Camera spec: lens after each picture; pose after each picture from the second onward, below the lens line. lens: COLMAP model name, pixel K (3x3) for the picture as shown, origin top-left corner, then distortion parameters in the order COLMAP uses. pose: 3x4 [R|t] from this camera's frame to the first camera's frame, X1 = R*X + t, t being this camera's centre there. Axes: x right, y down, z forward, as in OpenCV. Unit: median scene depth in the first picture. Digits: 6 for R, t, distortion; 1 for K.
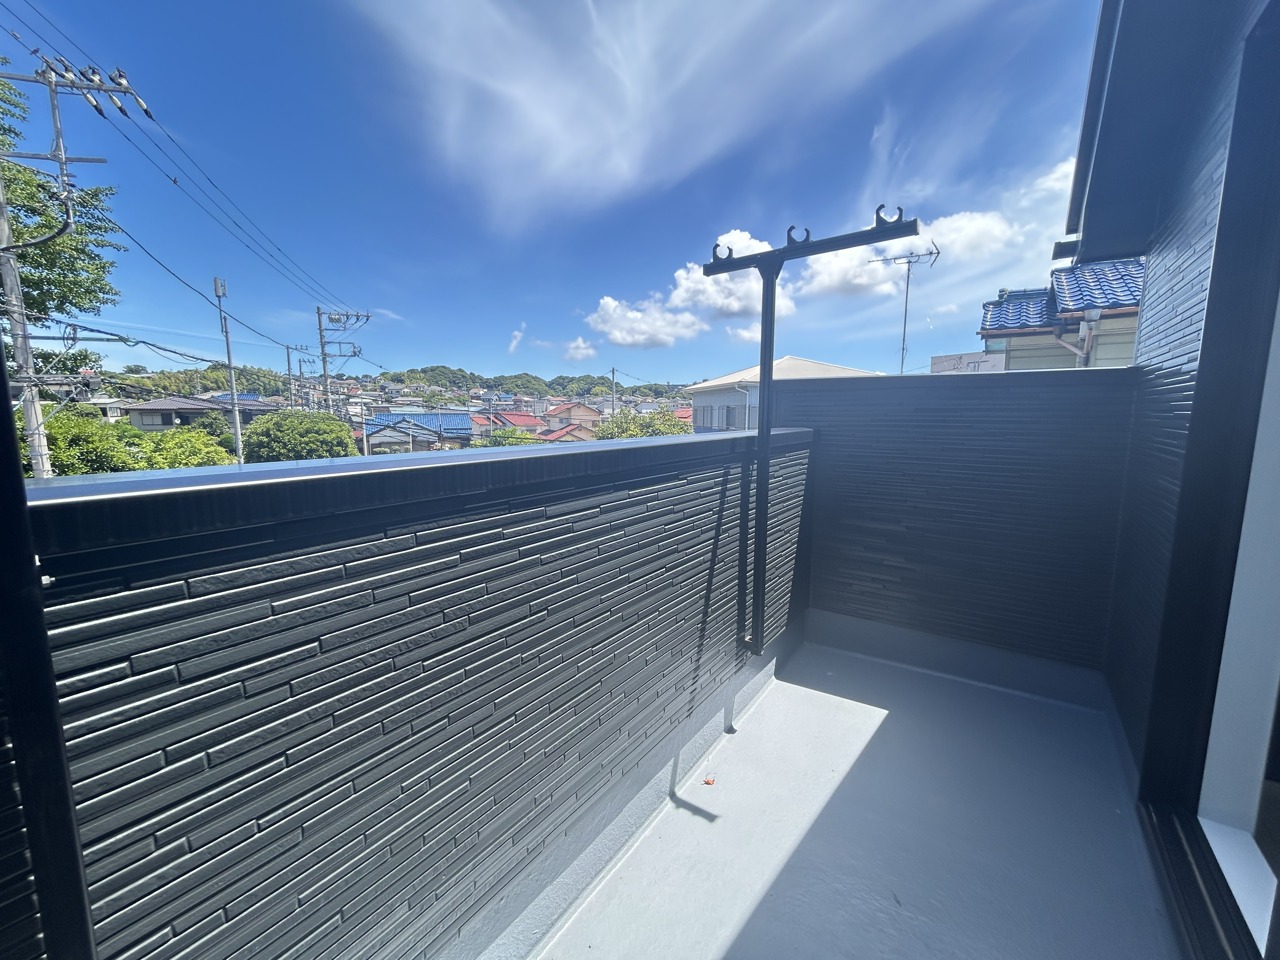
lens RADIAL K [[519.7, 0, 637.2], [0, 519.7, 480.3], [0, 0, 1]] dist [-0.000896, 0.000103]
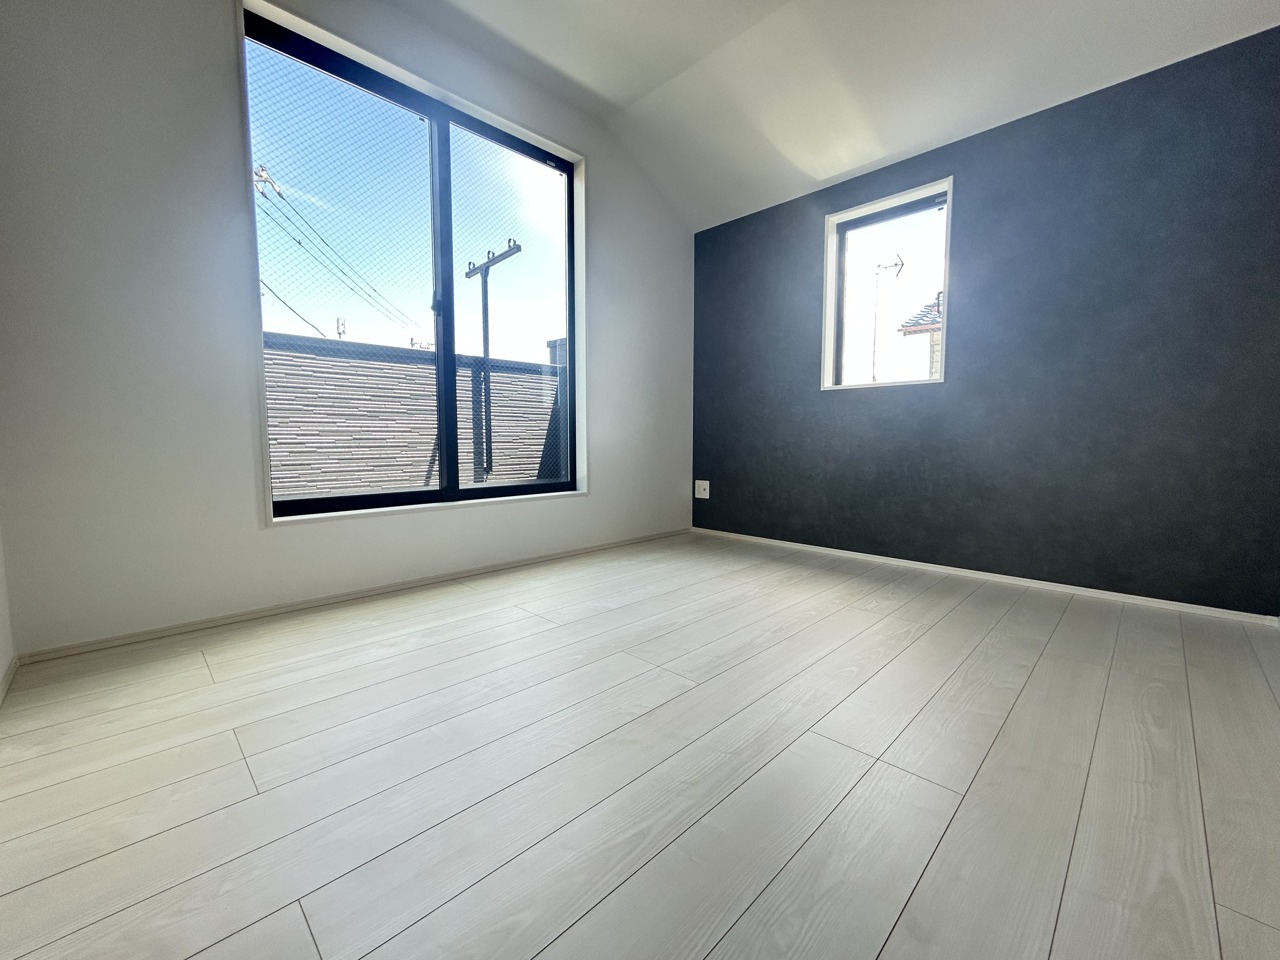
lens RADIAL K [[519.7, 0, 637.2], [0, 519.7, 480.3], [0, 0, 1]] dist [-0.000896, 0.000103]
pose [[0.986815, 0.013618, -0.161280, 0.222883], [-0.021884, 0.998530, -0.049585, 0.092109], [0.160368, 0.052460, 0.985662, -0.159772]]
